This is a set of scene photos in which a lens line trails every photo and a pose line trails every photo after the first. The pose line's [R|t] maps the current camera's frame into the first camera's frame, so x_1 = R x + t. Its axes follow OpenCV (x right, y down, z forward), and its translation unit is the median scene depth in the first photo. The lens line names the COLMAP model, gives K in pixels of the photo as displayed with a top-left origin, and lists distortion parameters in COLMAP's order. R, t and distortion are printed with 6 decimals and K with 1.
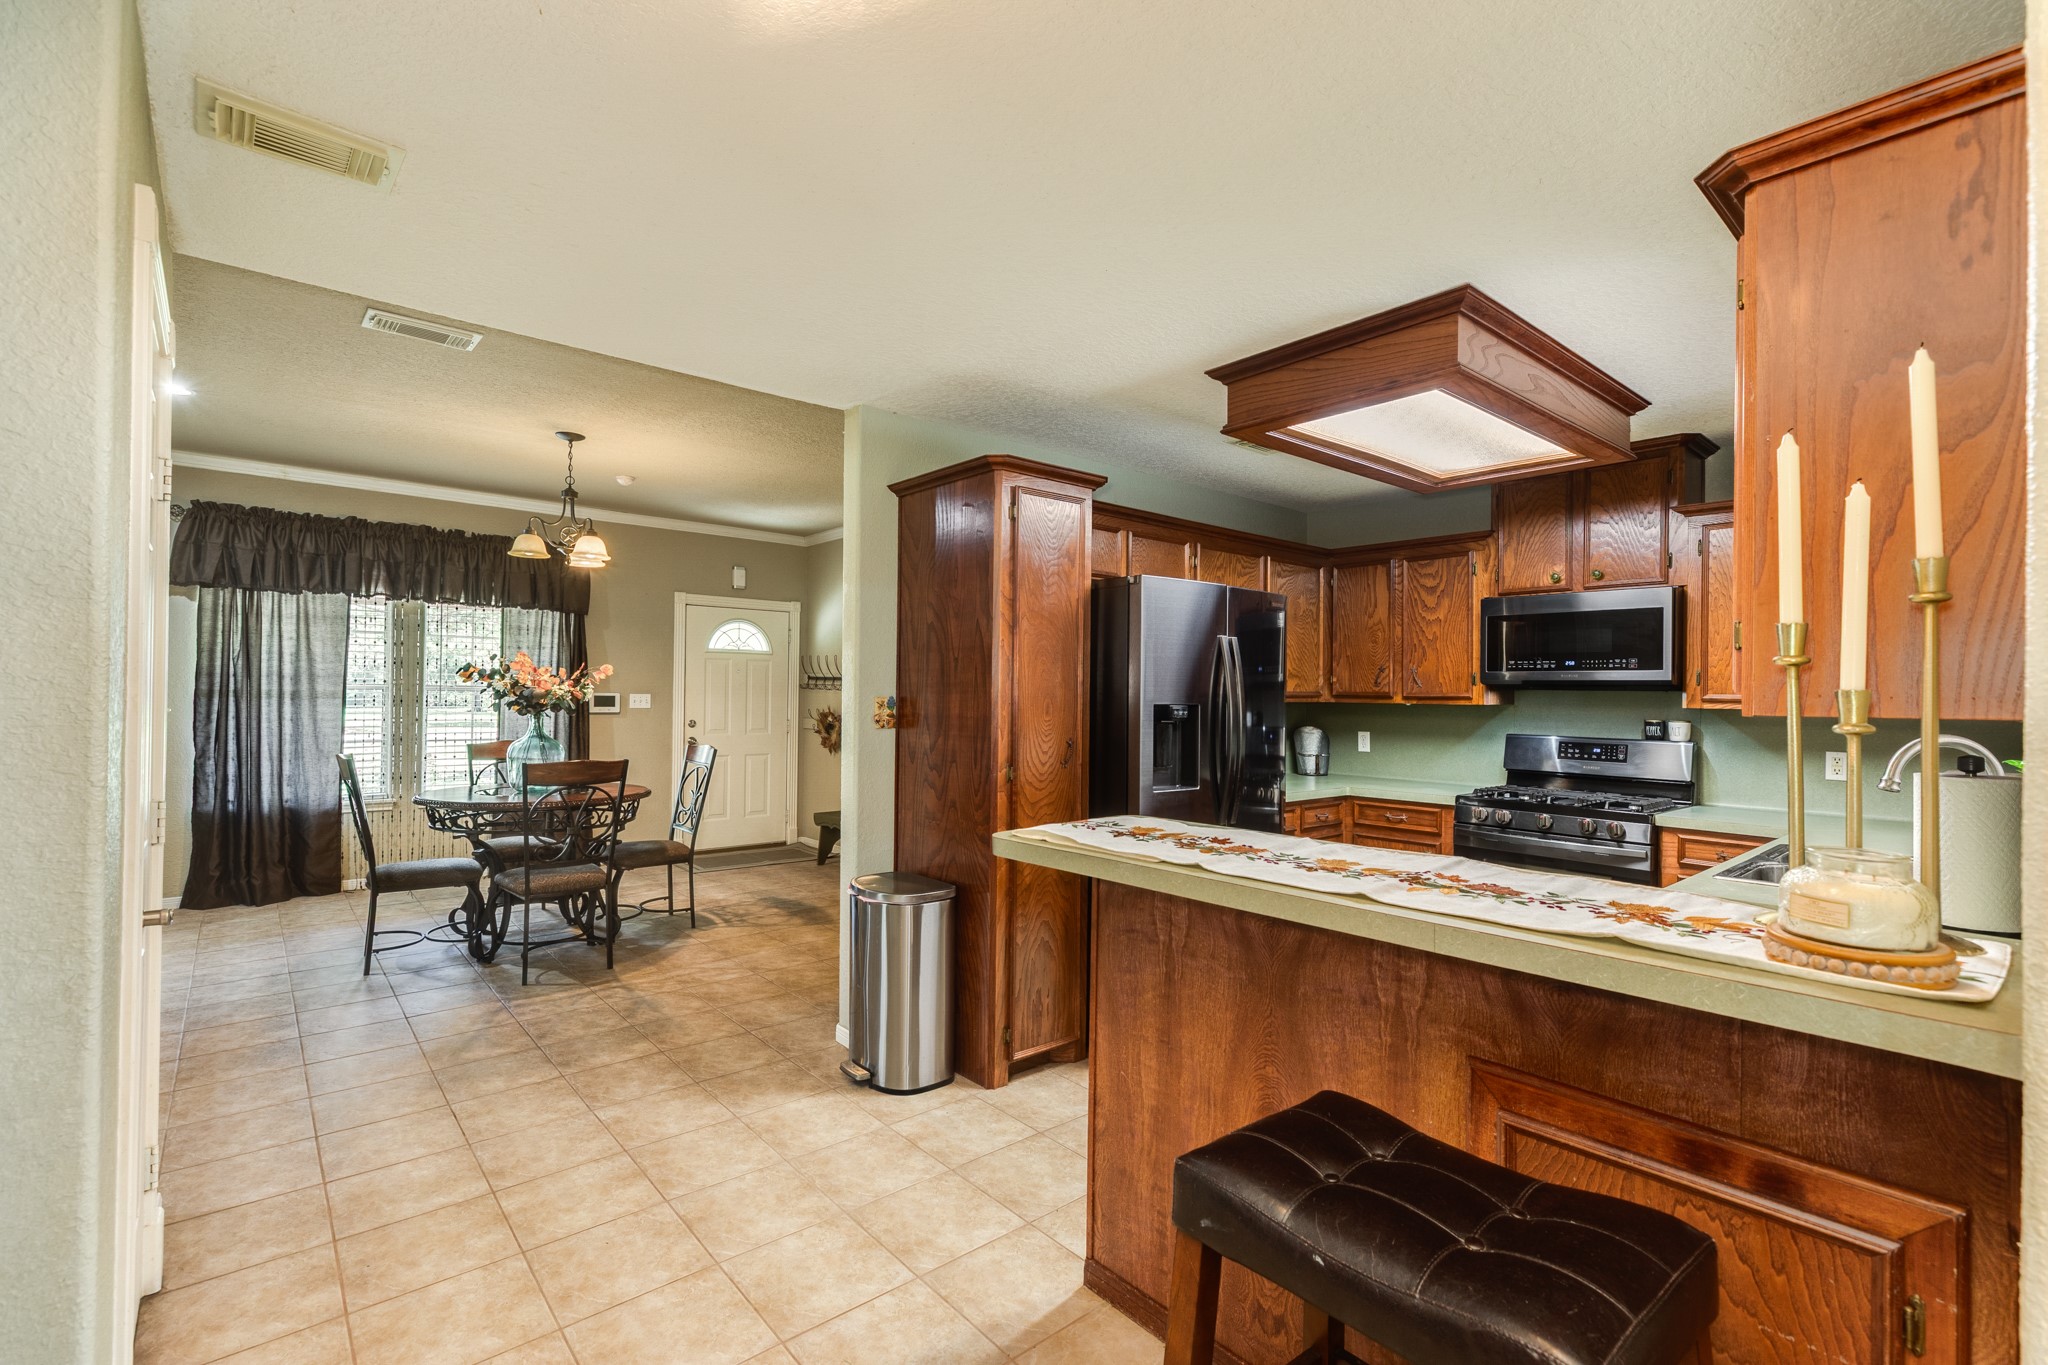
lens RADIAL K [[911.1, 0, 1023.0], [0, 911.1, 691.4], [0, 0, 1]] dist [0.003328, 0.000027]
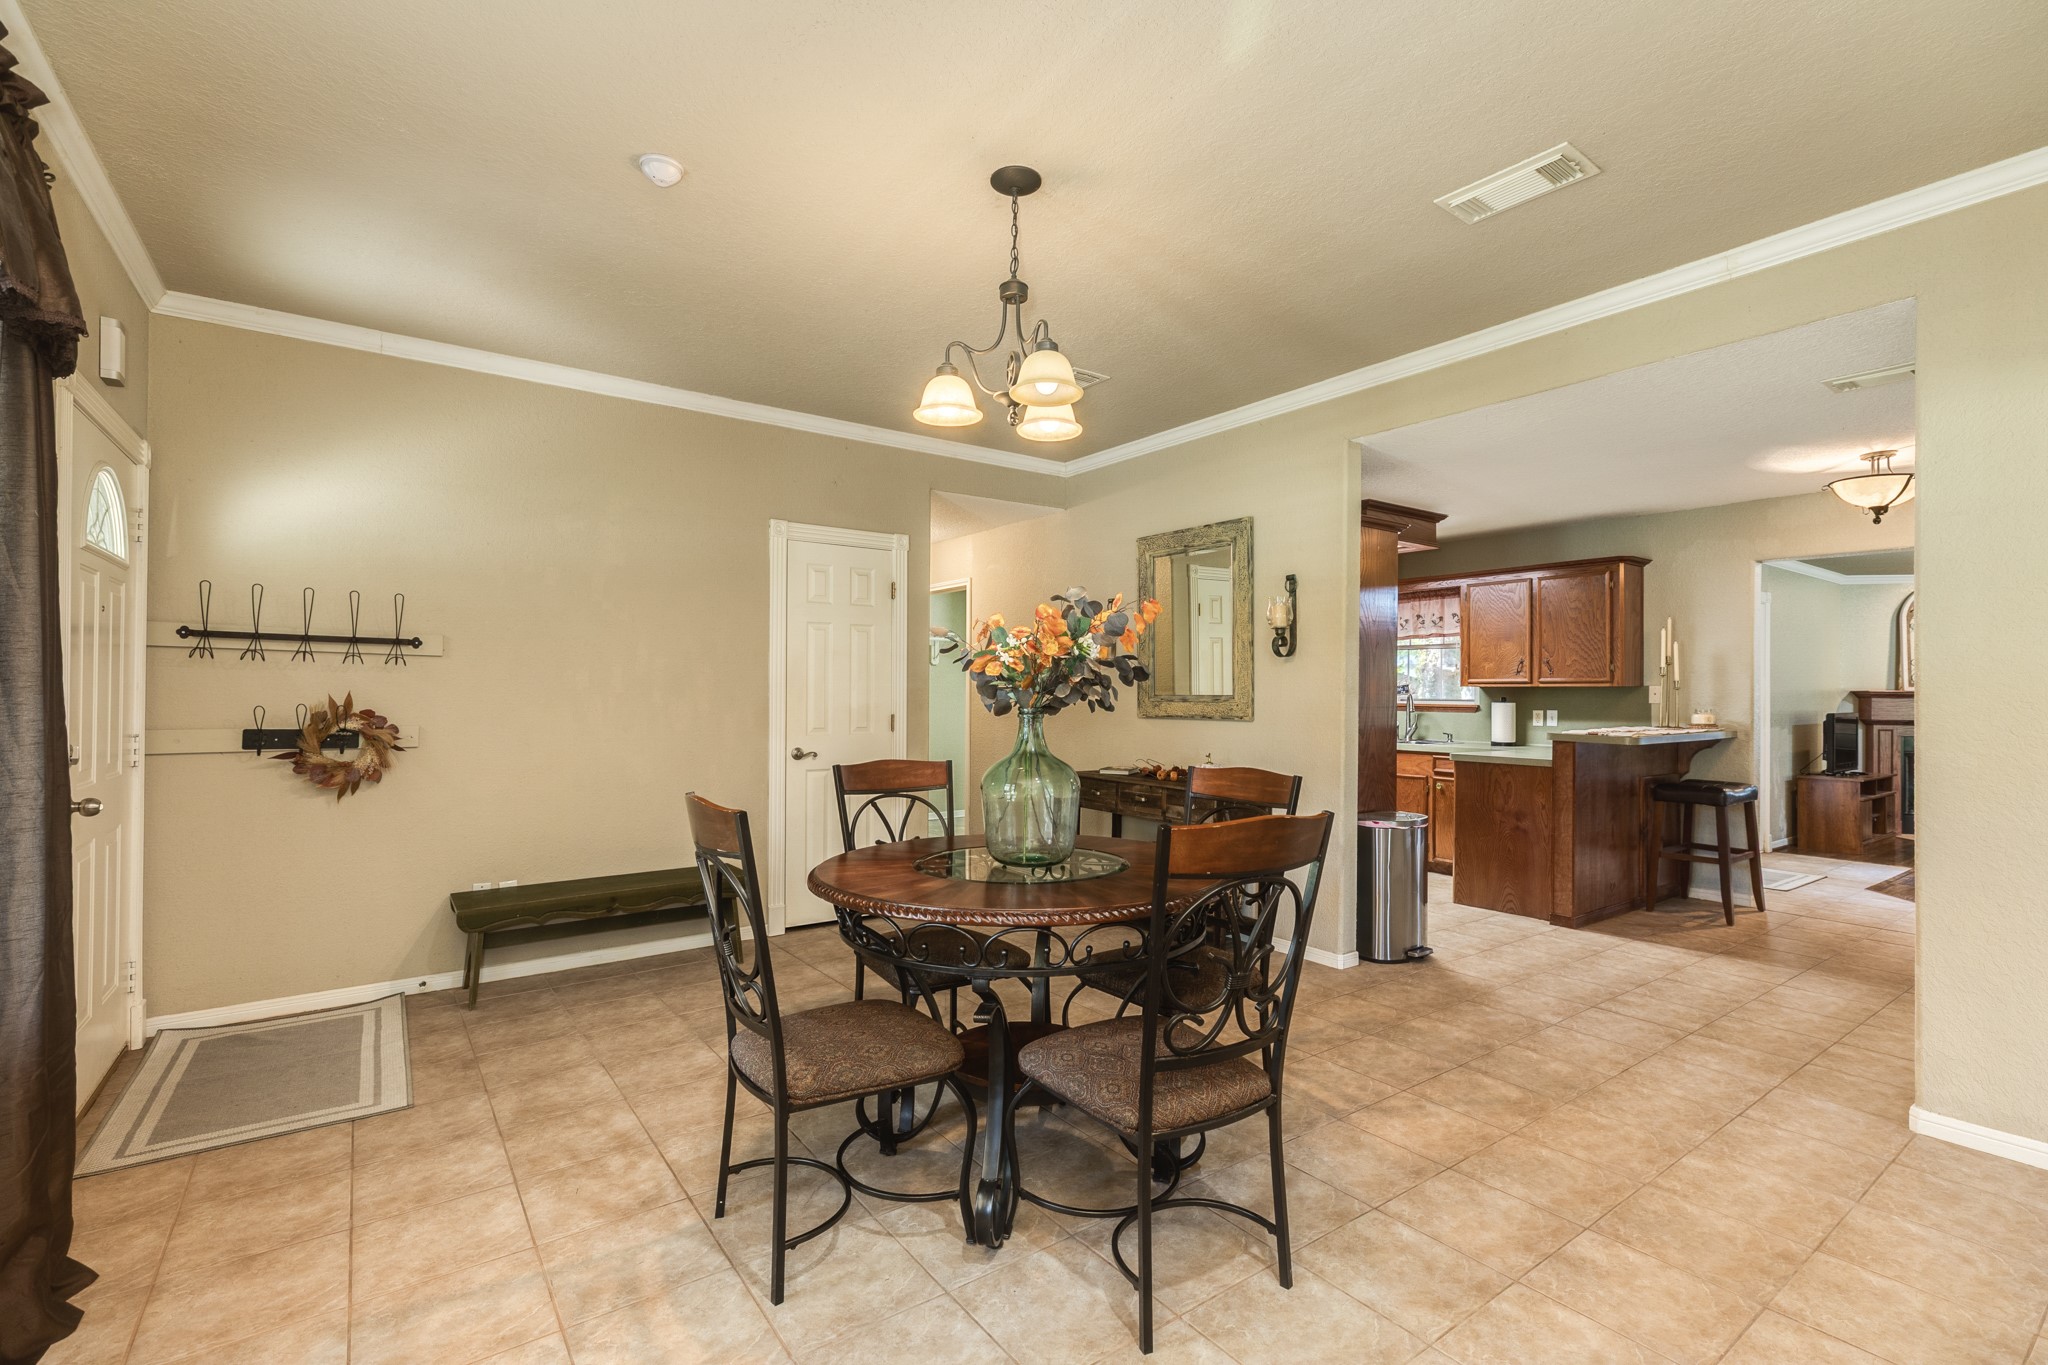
lens RADIAL K [[911.1, 0, 1024.0], [0, 911.1, 691.6], [0, 0, 1]] dist [0.003328, 0.000027]
pose [[0.085343, -0.008145, 0.996318, -1.246147], [-0.005602, 0.999947, 0.008655, 0.010695], [-0.996336, -0.006320, 0.085293, 1.151856]]
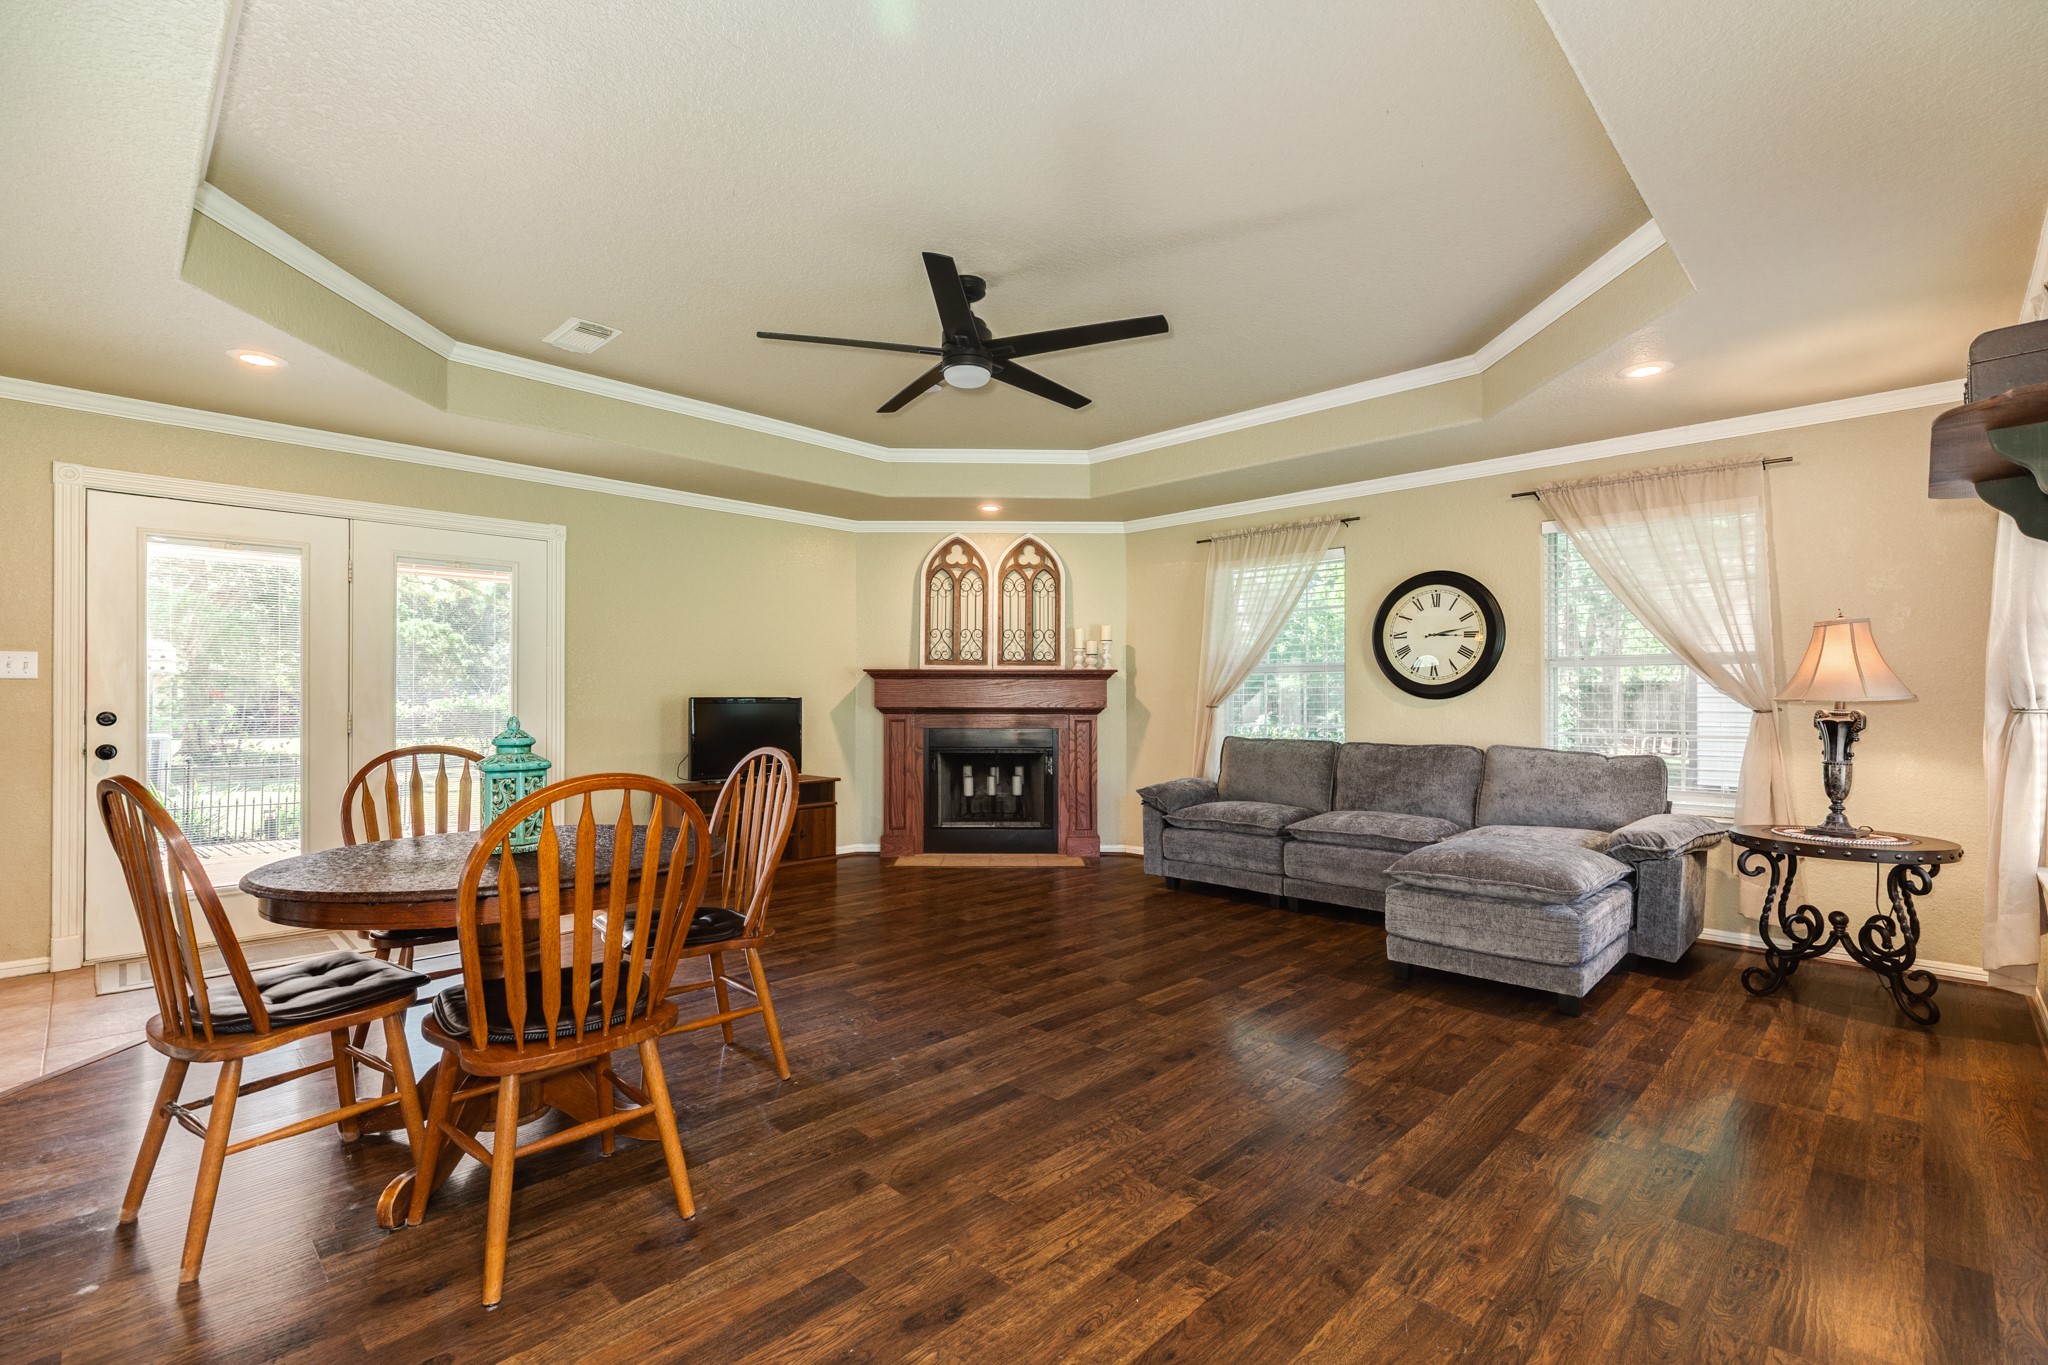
lens RADIAL K [[911.1, 0, 1027.3], [0, 911.1, 687.5], [0, 0, 1]] dist [0.003328, 0.000027]
pose [[-0.089865, -0.003664, 0.995947, -0.618749], [-0.002259, 0.999991, 0.003475, 0.043383], [-0.995951, -0.001937, -0.089872, -0.769500]]
